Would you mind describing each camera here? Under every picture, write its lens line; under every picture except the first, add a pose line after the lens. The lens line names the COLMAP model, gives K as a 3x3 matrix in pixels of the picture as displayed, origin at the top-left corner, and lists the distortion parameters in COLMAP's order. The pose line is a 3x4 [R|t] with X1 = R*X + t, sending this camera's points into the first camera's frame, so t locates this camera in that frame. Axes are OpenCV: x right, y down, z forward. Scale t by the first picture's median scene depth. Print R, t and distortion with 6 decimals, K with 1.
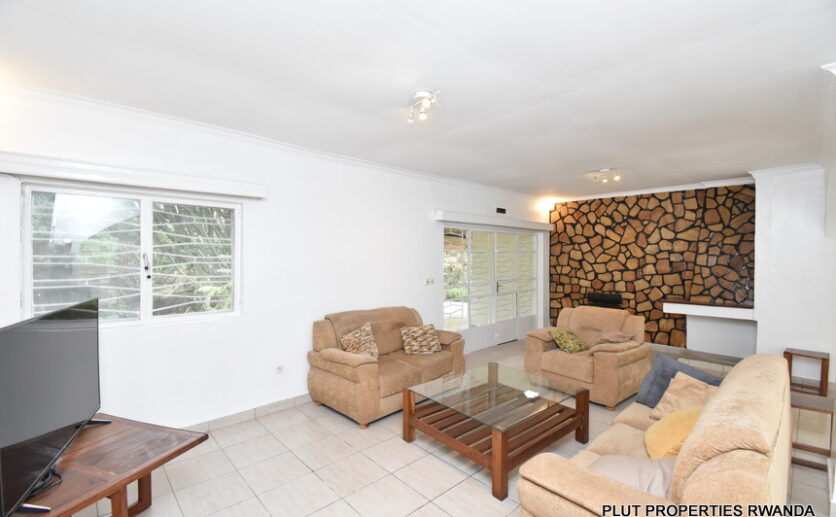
lens RADIAL K [[371.9, 0, 411.8], [0, 371.9, 258.3], [0, 0, 1]] dist [-0.012485, -0.000773]
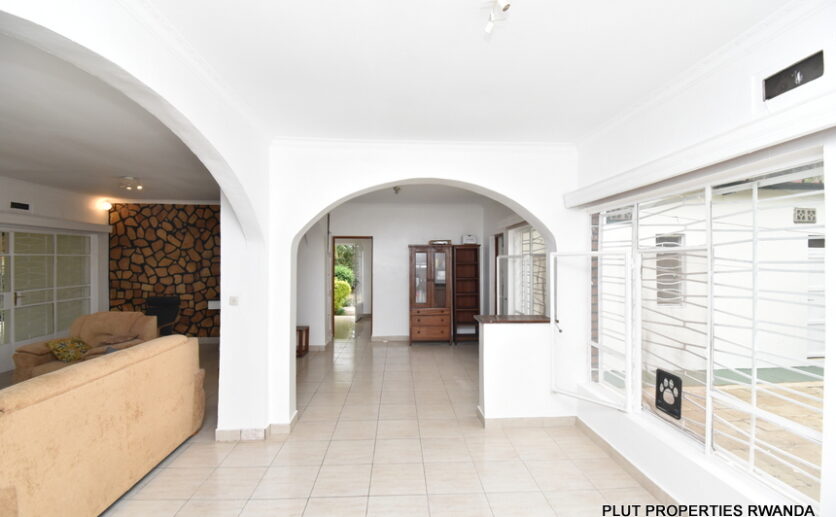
lens RADIAL K [[371.9, 0, 417.5], [0, 371.9, 260.1], [0, 0, 1]] dist [-0.012485, -0.000773]
pose [[0.623757, -0.002265, 0.781615, 0.151028], [0.003283, 0.999995, 0.000278, -0.004292], [-0.781611, 0.002393, 0.623761, -0.186210]]
